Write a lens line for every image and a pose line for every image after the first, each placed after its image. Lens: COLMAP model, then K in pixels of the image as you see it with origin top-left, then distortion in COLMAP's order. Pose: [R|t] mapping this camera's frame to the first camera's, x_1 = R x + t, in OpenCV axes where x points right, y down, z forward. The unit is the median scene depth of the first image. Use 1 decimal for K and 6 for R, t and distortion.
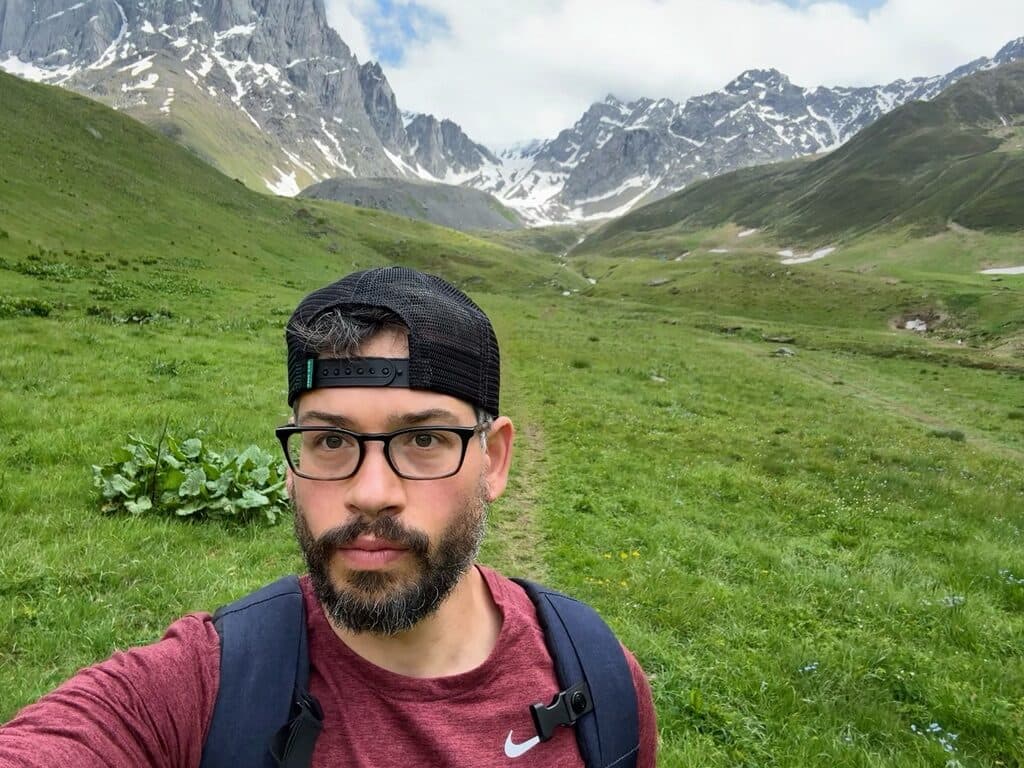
lens RADIAL K [[758.2, 0, 509.5], [0, 758.2, 382.4], [0, 0, 1]] dist [0.095910, -0.138749]
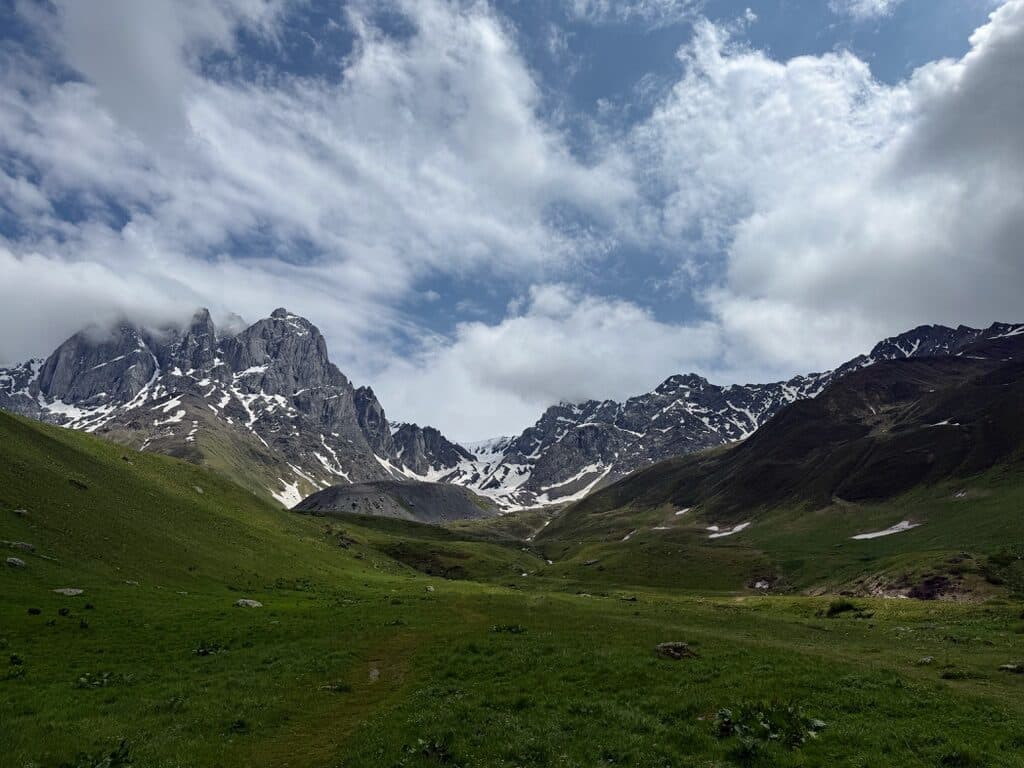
lens RADIAL K [[700.0, 0, 502.5], [0, 700.0, 386.9], [0, 0, 1]] dist [0.185315, -0.389569]
pose [[0.997762, -0.058371, 0.032616, 0.001961], [0.066260, 0.928603, -0.365111, 0.004145], [-0.008976, 0.366455, 0.930392, -0.041262]]
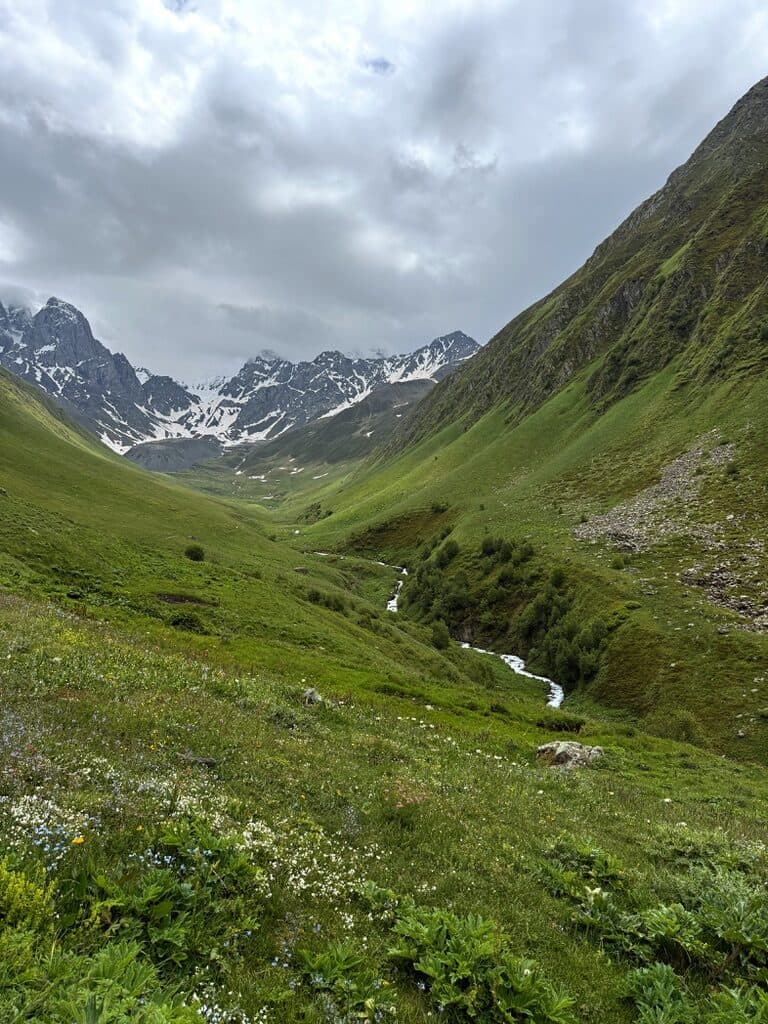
lens RADIAL K [[700.0, 0, 384.0], [0, 700.0, 512.0], [0, 0, 1]] dist [0.185315, -0.389569]
pose [[0.965079, -0.112656, 0.236498, -0.021525], [0.118153, 0.992953, -0.009150, 0.043651], [-0.233801, 0.036773, 0.971589, -0.851830]]
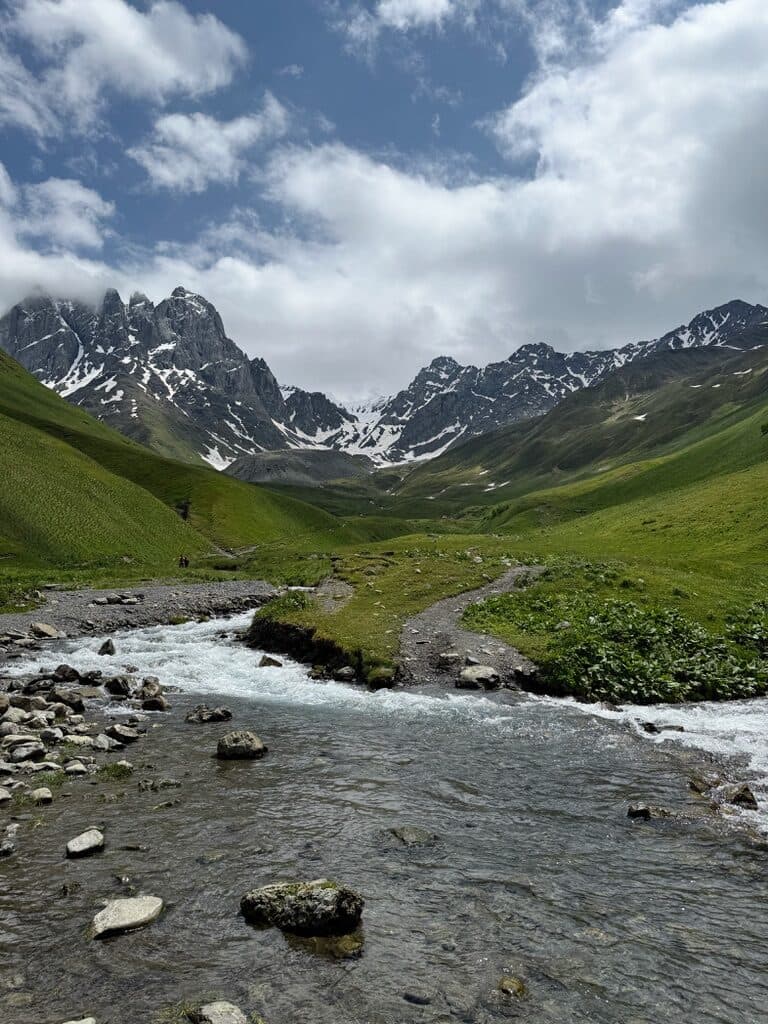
lens RADIAL K [[700.0, 0, 384.0], [0, 700.0, 512.0], [0, 0, 1]] dist [0.185315, -0.389569]
pose [[0.996793, -0.079759, 0.006526, 0.020914], [0.079975, 0.989959, -0.116556, 0.032226], [0.002836, 0.116704, 0.993163, -0.280048]]
